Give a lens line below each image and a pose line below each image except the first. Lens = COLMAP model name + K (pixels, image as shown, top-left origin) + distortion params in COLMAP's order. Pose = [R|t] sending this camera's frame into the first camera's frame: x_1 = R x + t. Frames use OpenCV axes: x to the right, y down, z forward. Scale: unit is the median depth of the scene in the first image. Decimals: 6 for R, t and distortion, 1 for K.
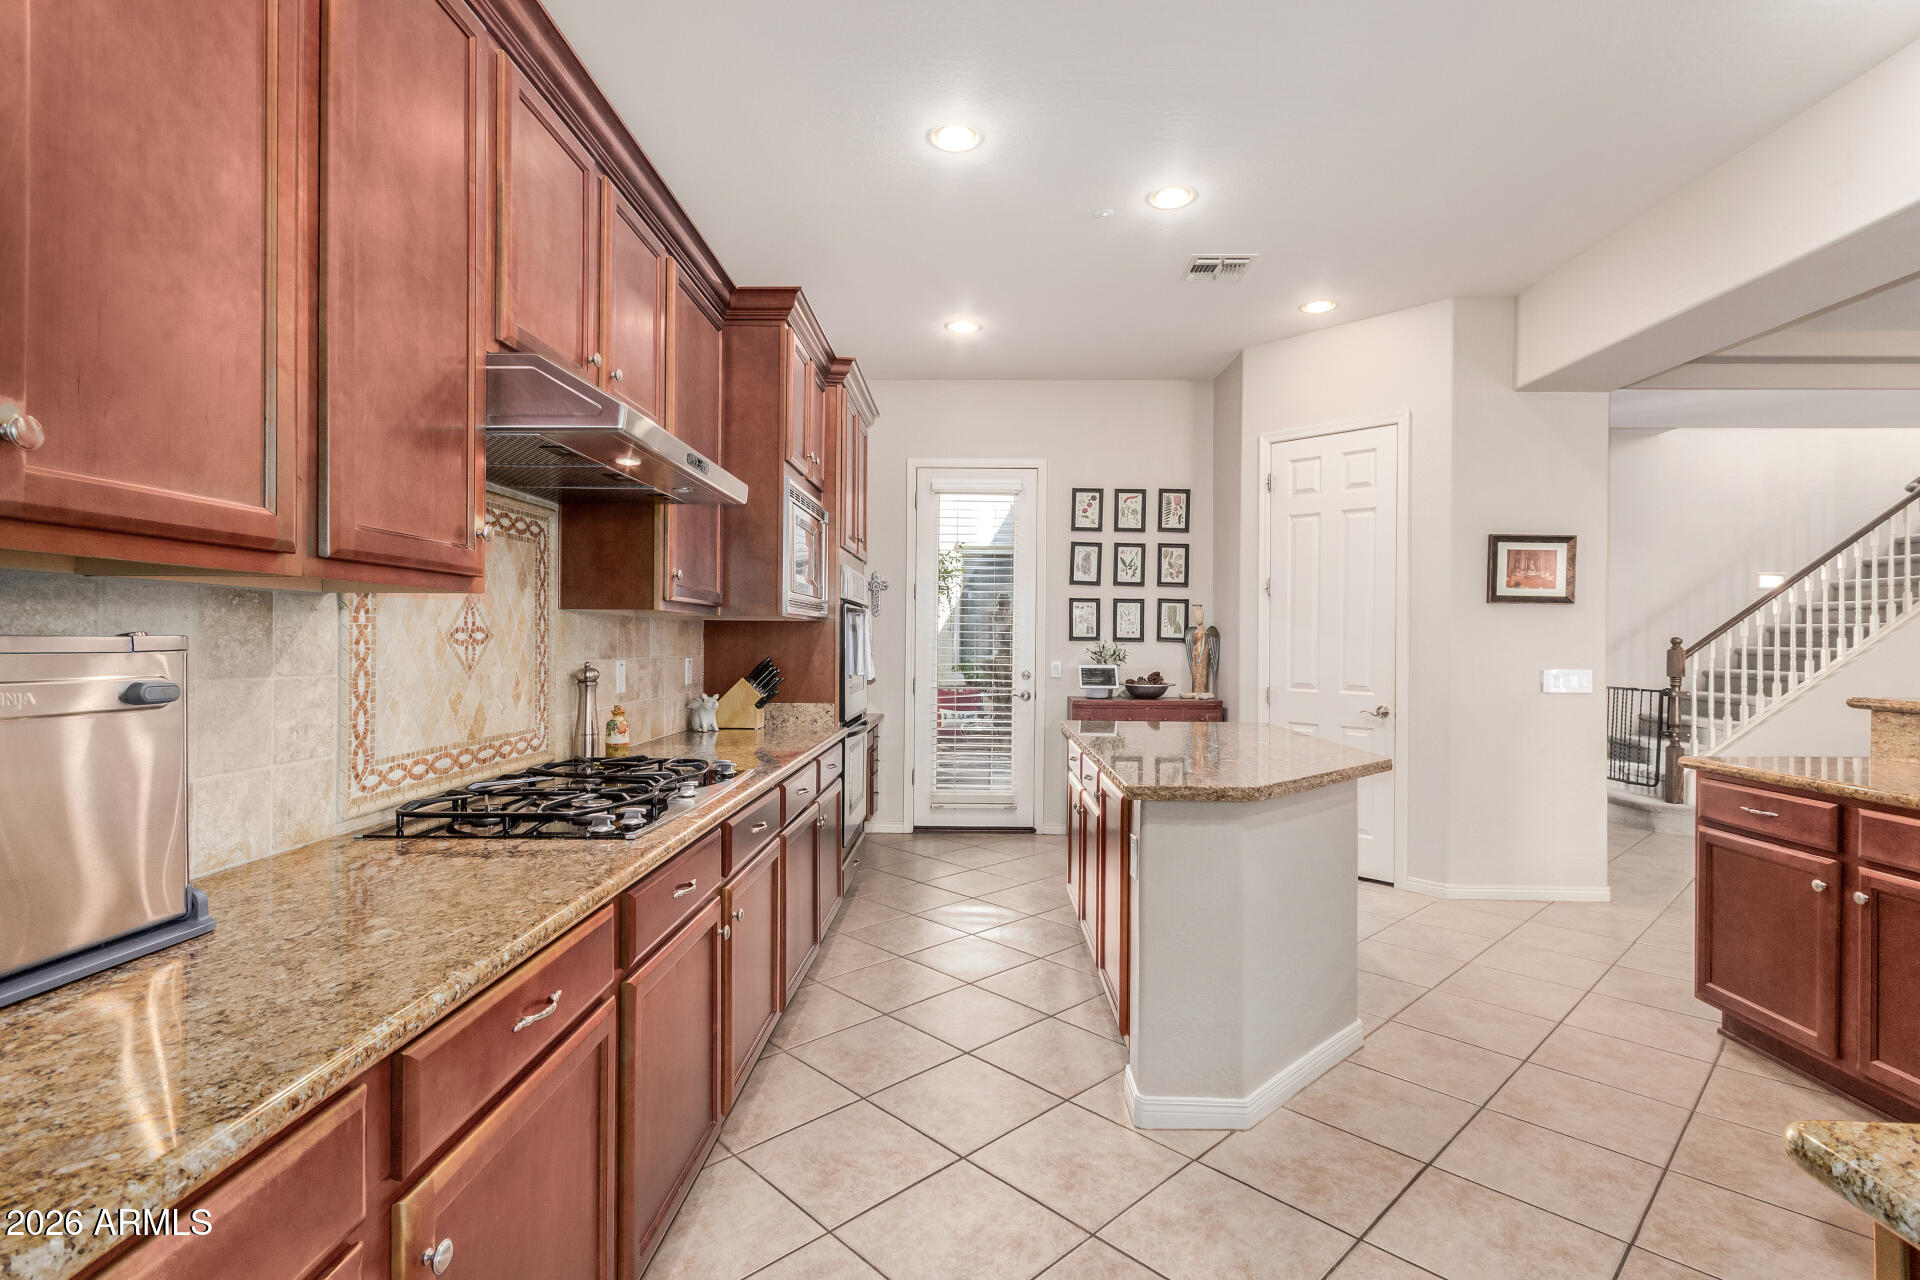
lens RADIAL K [[904.1, 0, 964.0], [0, 904.1, 643.1], [0, 0, 1]] dist [0.009443, 0.000298]
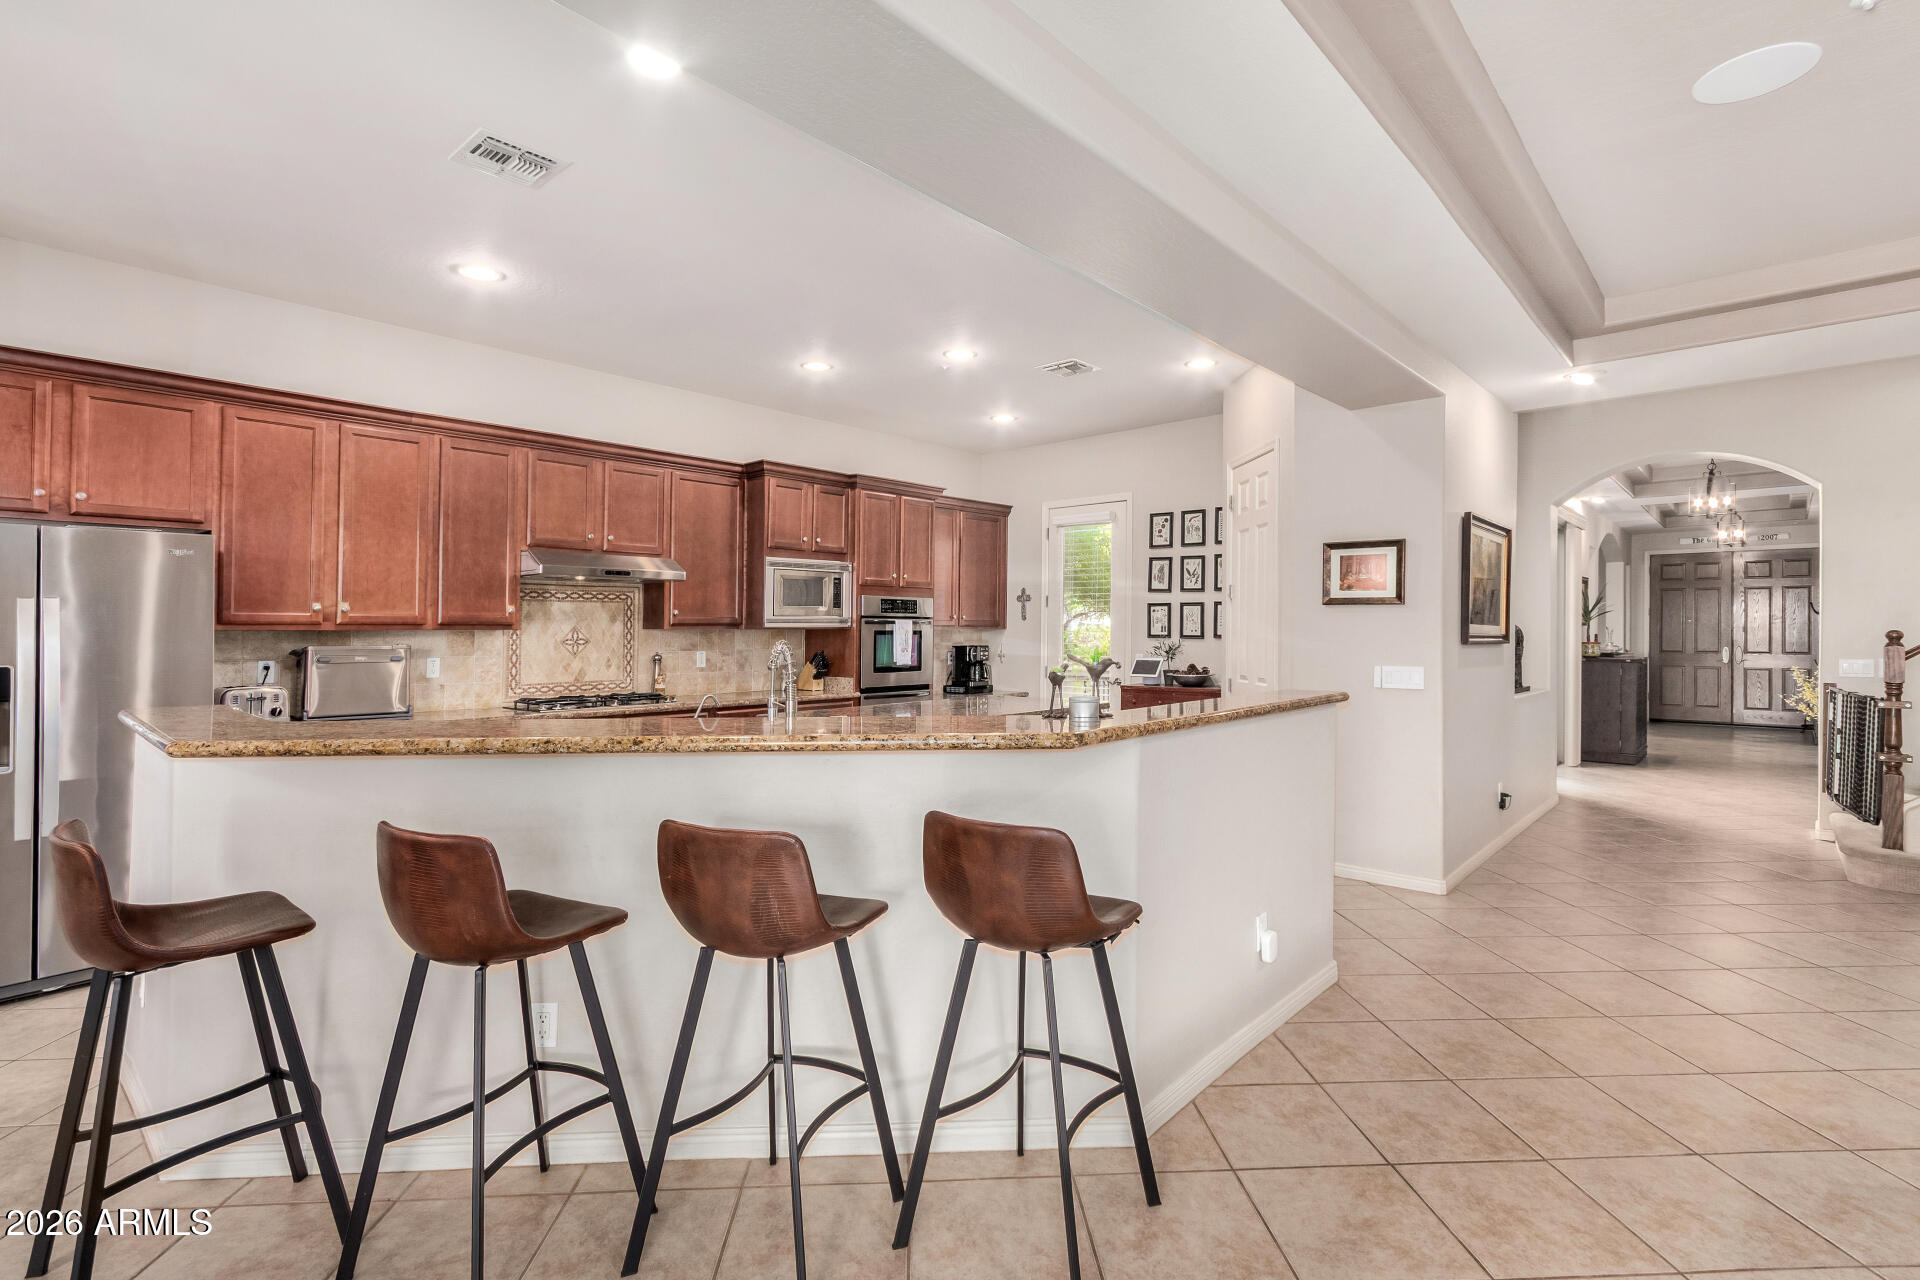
lens RADIAL K [[904.1, 0, 972.2], [0, 904.1, 633.2], [0, 0, 1]] dist [0.009443, 0.000298]
pose [[0.751887, -0.005206, -0.659272, 0.747555], [0.005236, 0.999984, -0.001924, -0.007963], [0.659272, -0.002006, 0.751902, -0.082452]]
